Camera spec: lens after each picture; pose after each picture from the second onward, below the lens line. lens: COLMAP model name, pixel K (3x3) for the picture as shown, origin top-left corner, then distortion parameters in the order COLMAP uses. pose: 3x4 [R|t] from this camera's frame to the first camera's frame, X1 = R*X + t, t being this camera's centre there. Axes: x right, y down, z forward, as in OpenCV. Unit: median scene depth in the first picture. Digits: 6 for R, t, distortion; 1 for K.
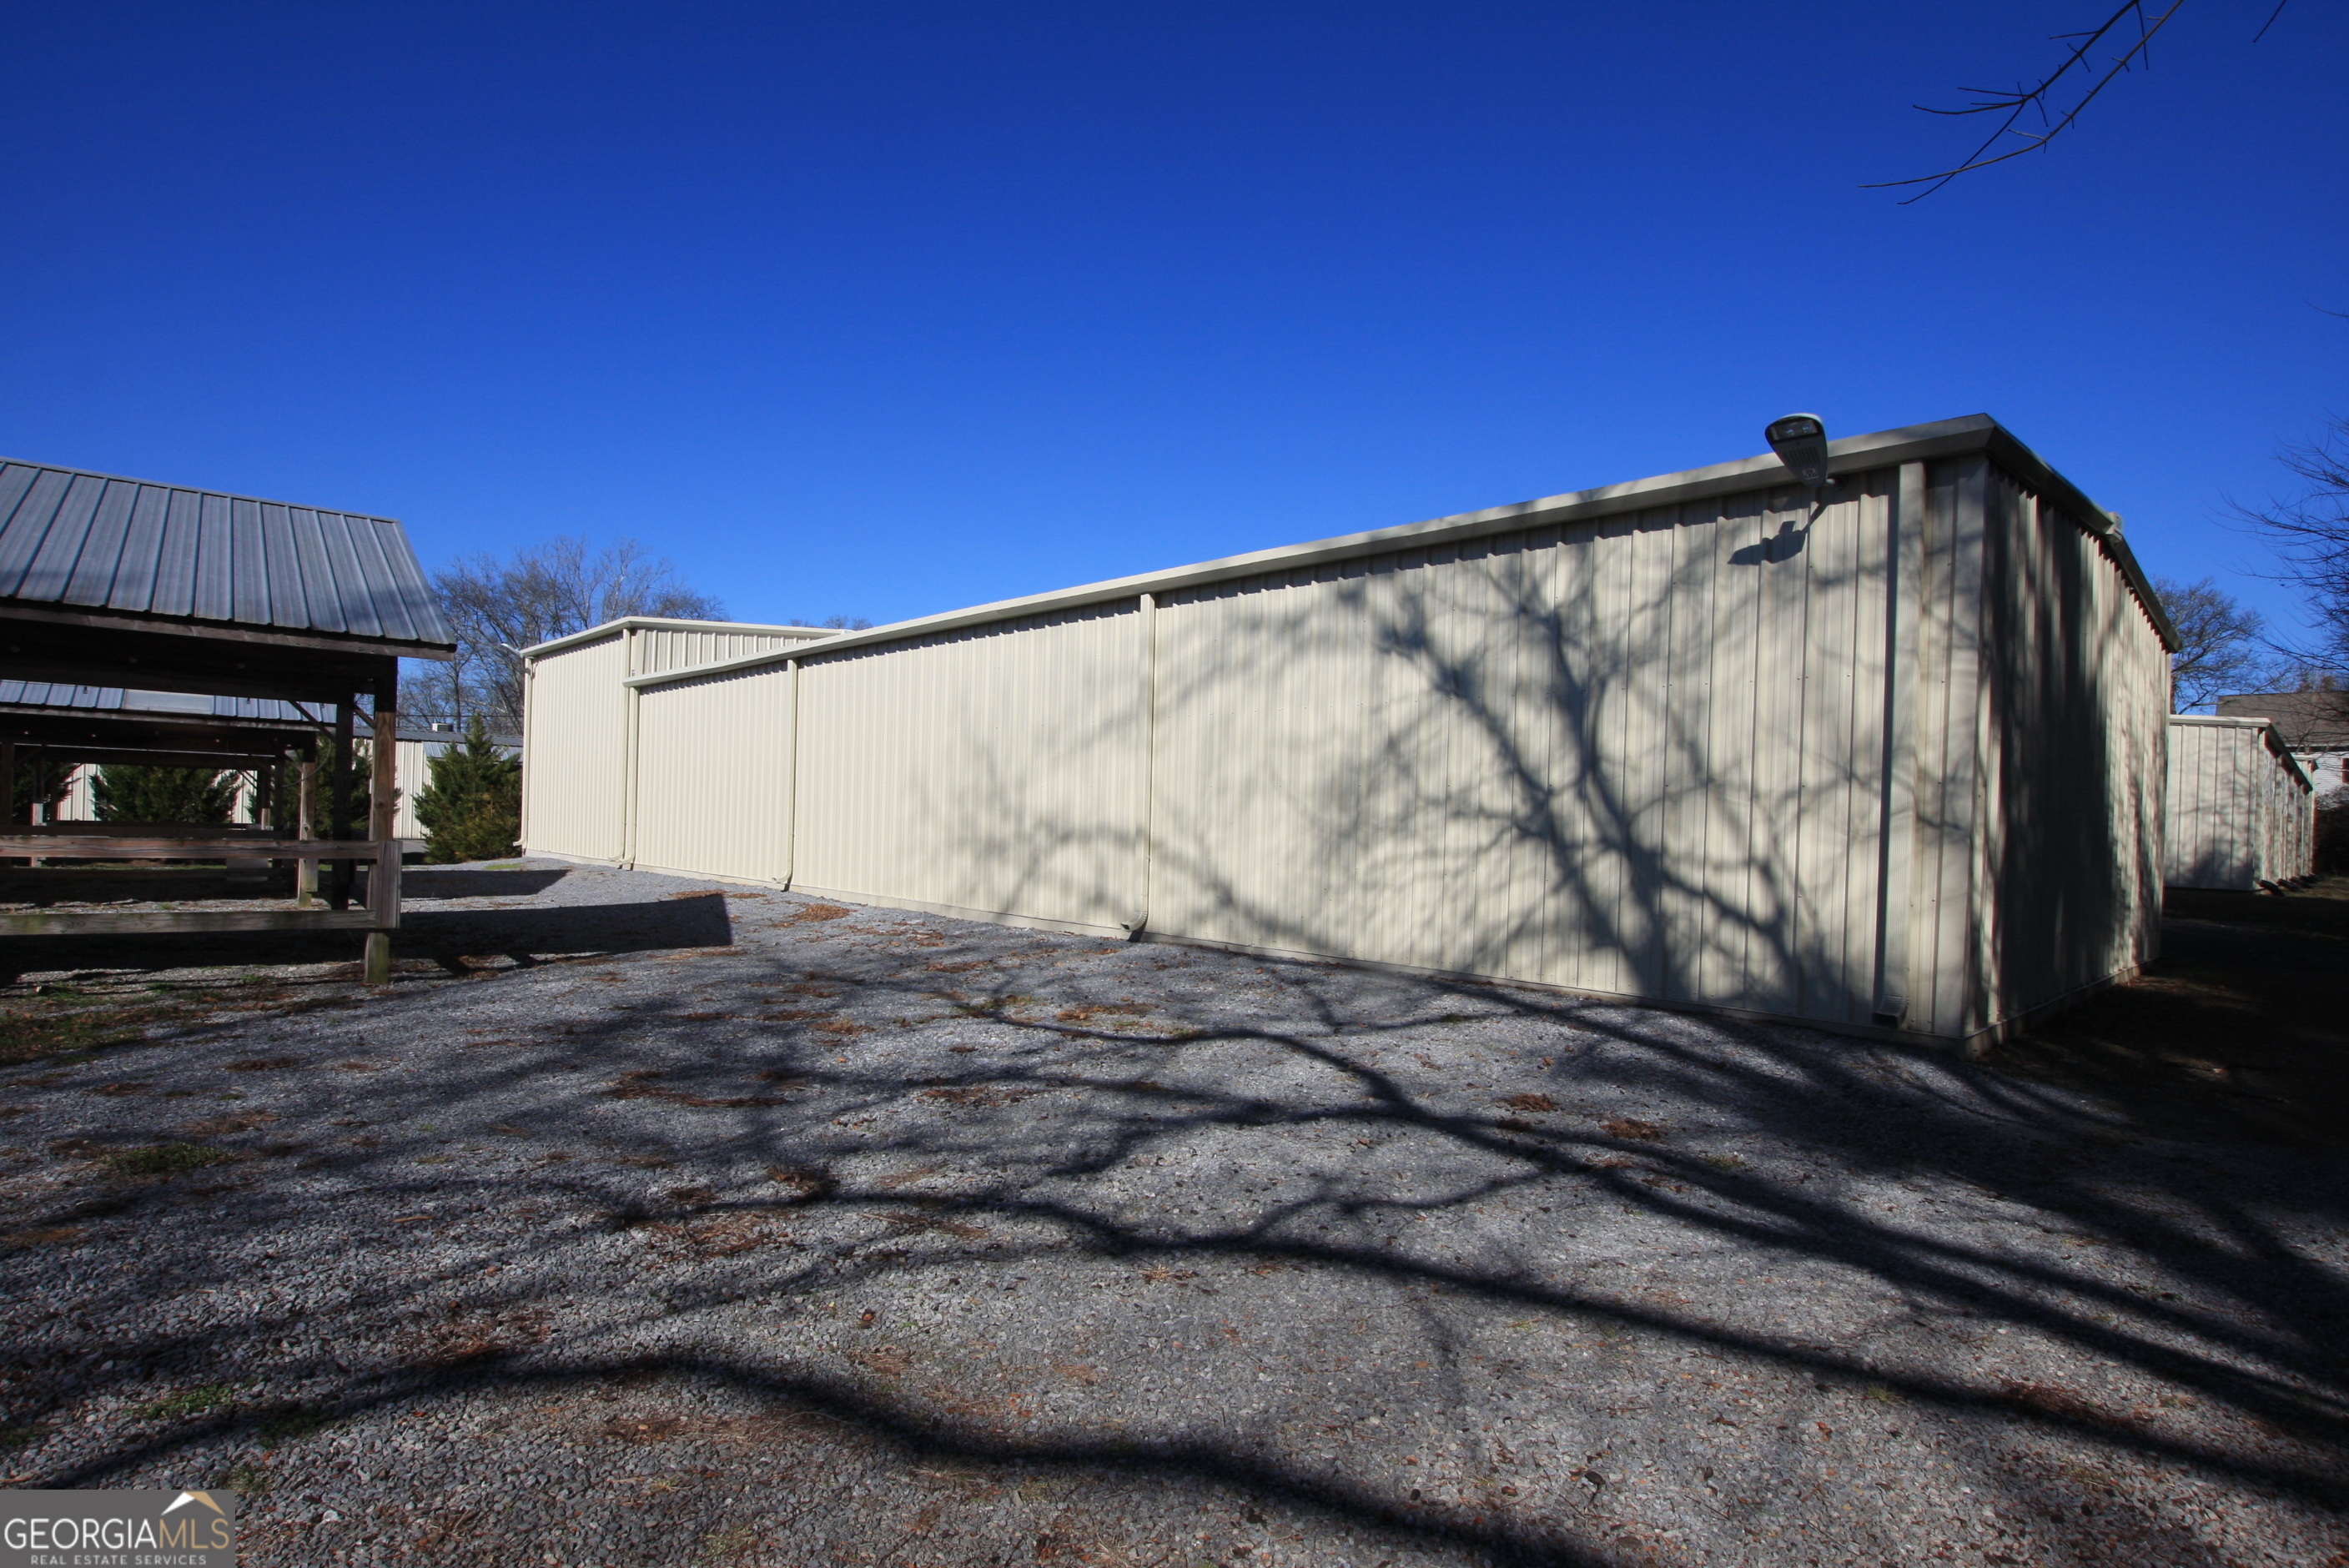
lens RADIAL K [[1103.6, 0, 1196.5], [0, 1103.6, 794.7], [0, 0, 1]] dist [-0.022646, 0.000879]
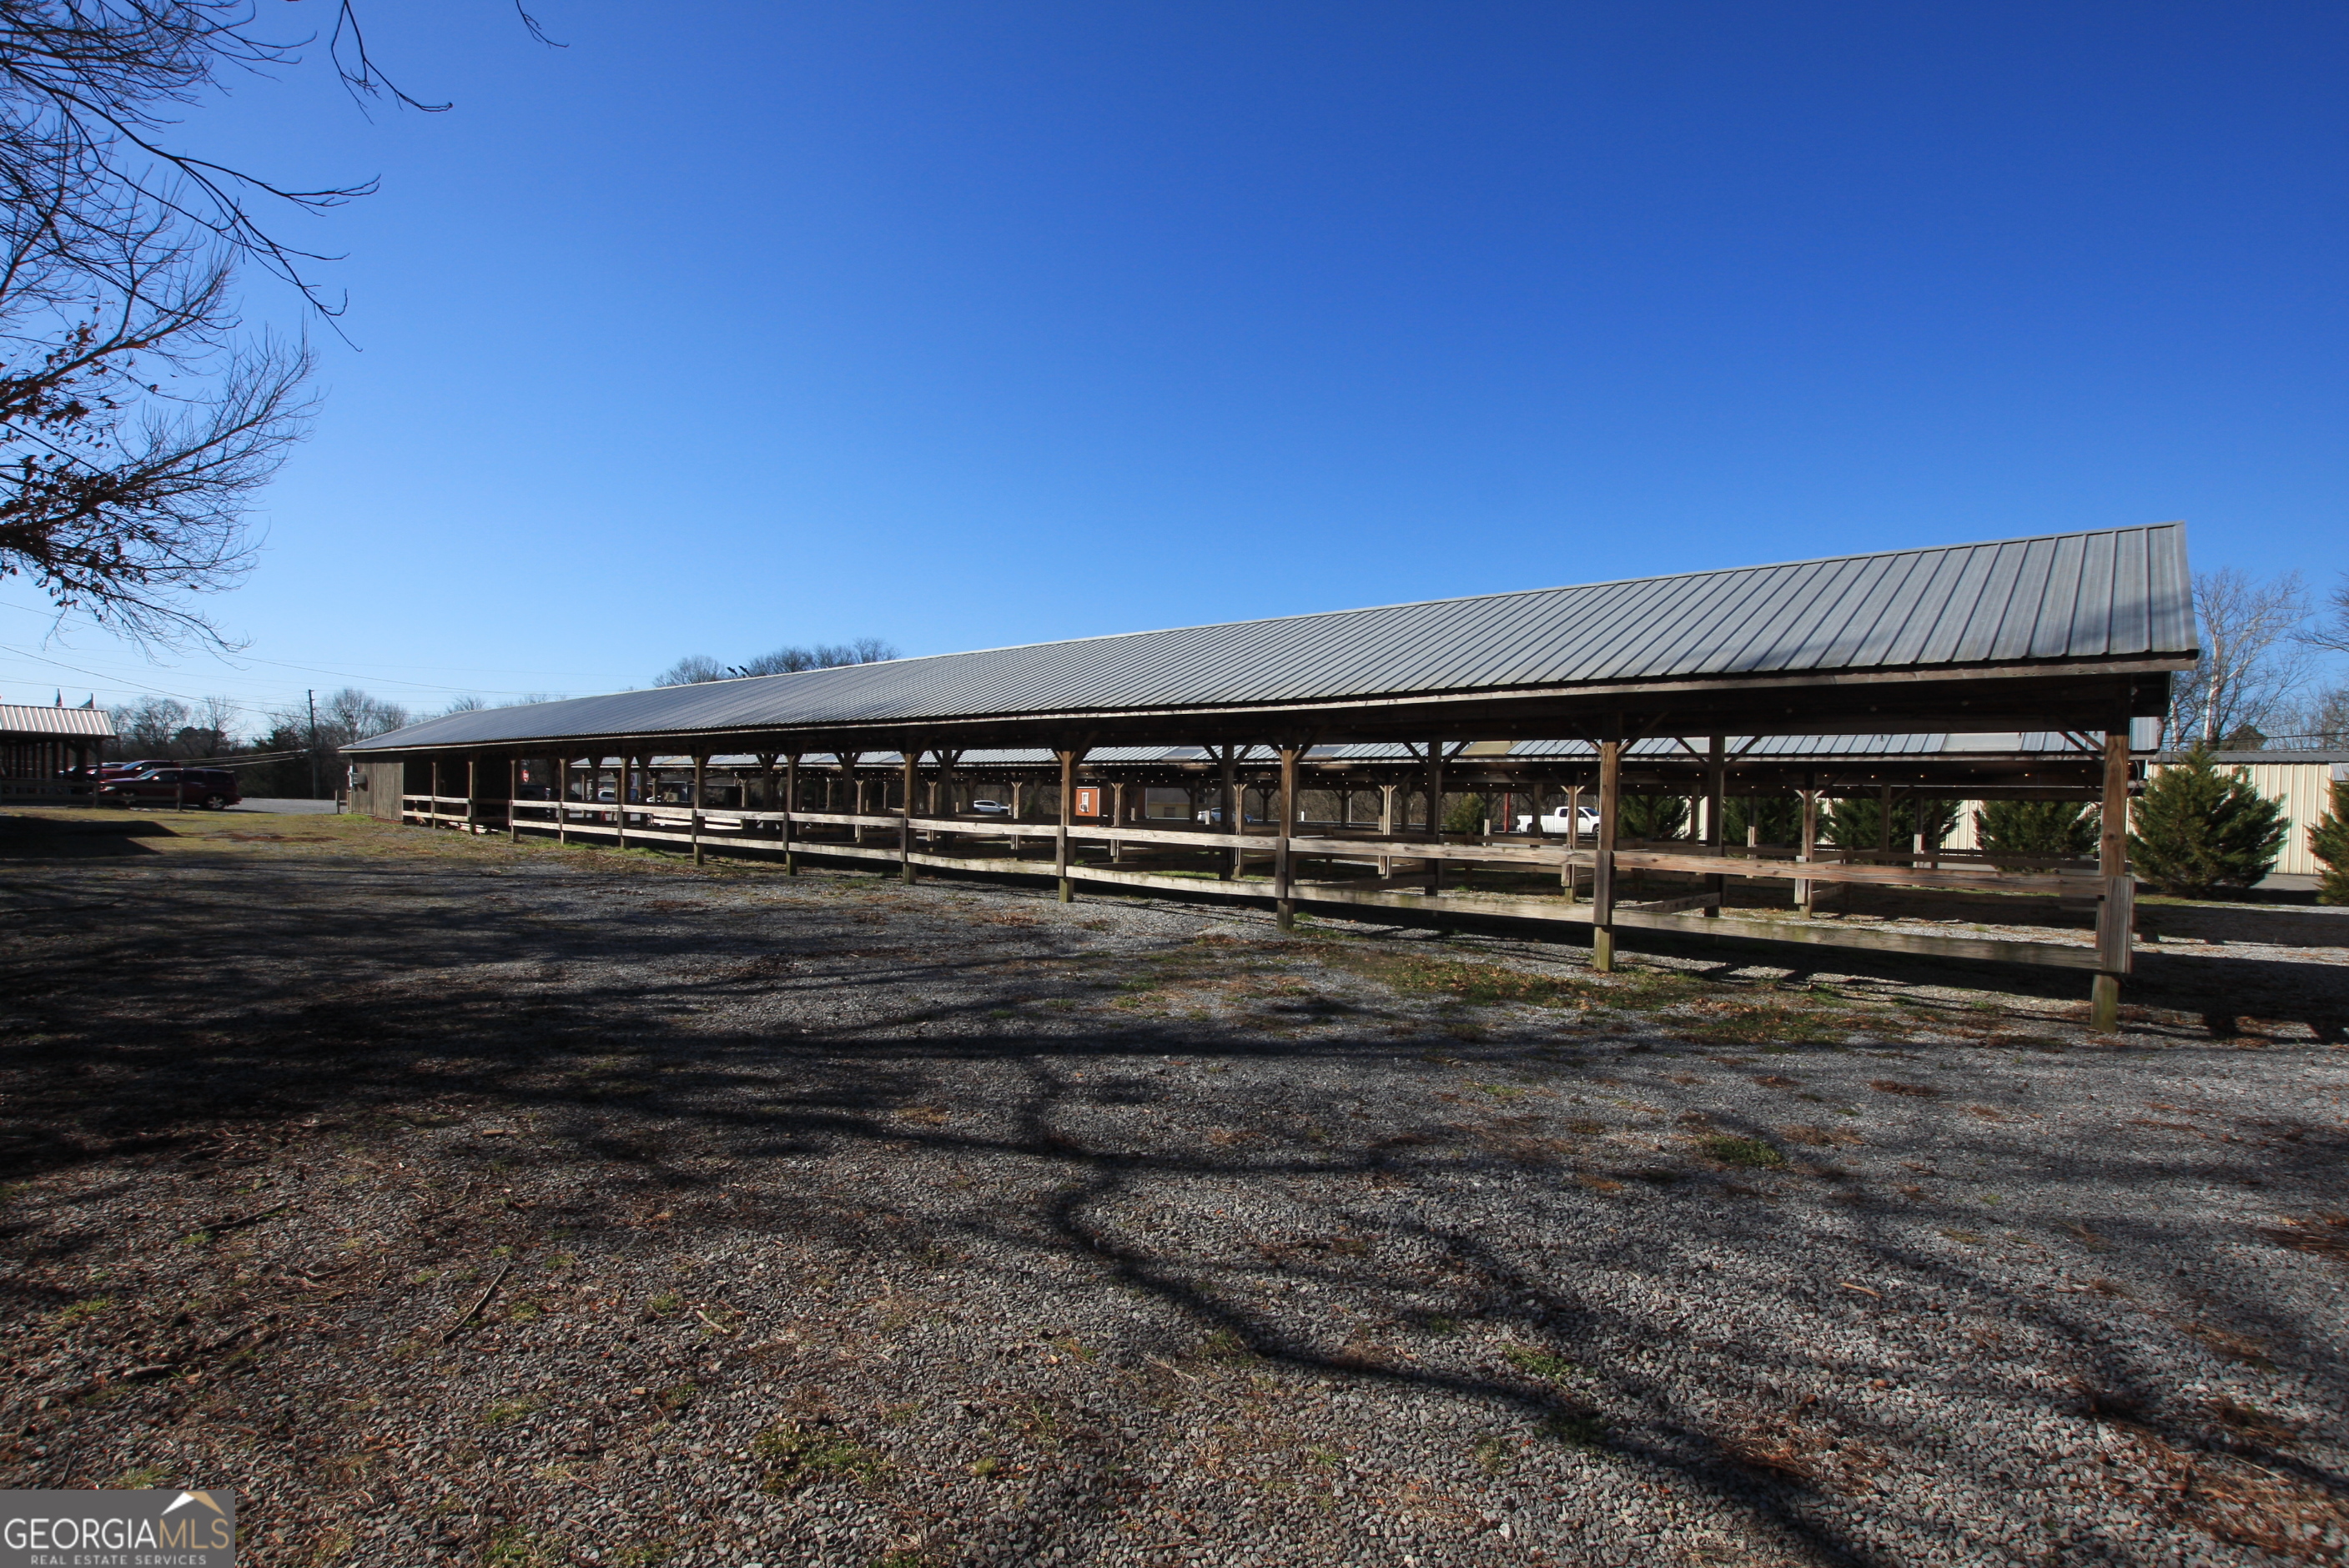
lens RADIAL K [[1103.6, 0, 1195.6], [0, 1103.6, 782.5], [0, 0, 1]] dist [-0.022646, 0.000879]
pose [[0.154345, -0.047503, -0.986874, 0.062947], [0.008474, 0.998870, -0.046755, 0.001660], [0.987981, -0.001146, 0.154573, 0.167196]]
